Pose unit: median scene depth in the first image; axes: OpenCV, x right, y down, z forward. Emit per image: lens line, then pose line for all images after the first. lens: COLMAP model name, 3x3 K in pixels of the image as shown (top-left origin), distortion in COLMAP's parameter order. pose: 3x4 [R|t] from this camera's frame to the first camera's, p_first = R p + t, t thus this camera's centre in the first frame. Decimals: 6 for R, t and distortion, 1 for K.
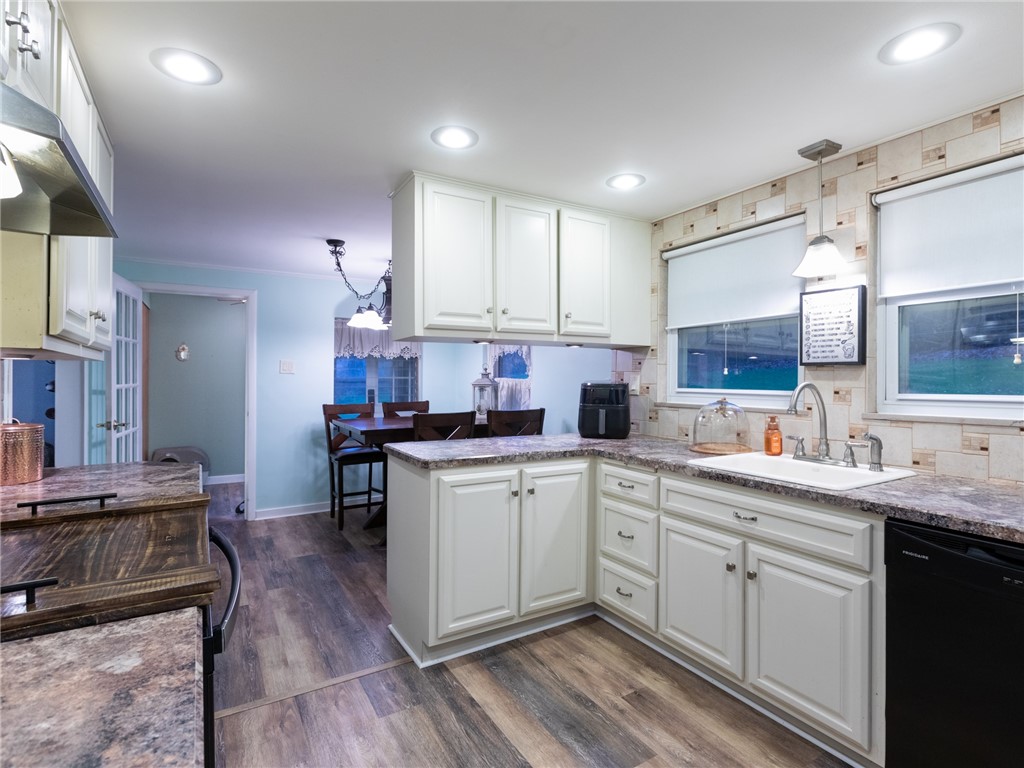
lens RADIAL K [[517.4, 0, 513.1], [0, 517.4, 378.4], [0, 0, 1]] dist [0.001287, 0.000117]
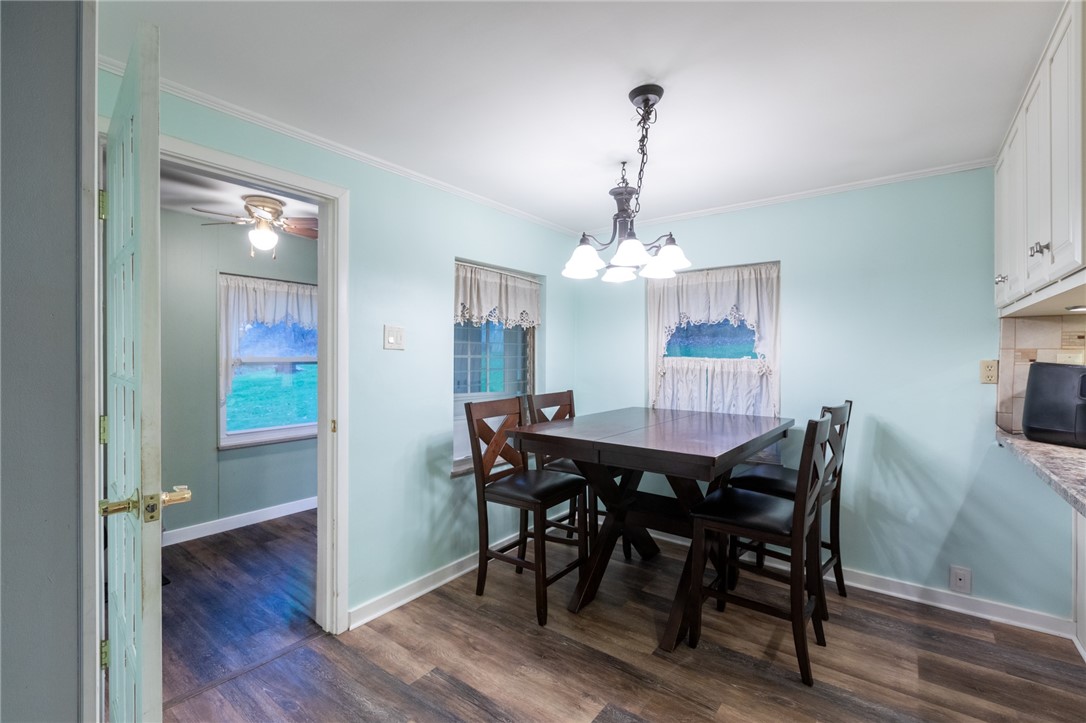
lens RADIAL K [[483.0, 0, 542.6], [0, 483.0, 362.4], [0, 0, 1]] dist [-0.000504, -0.000043]
pose [[0.929542, -0.003965, 0.368696, -0.786486], [-0.000872, 0.999916, 0.012952, -0.004113], [-0.368716, -0.012361, 0.929460, 0.755726]]
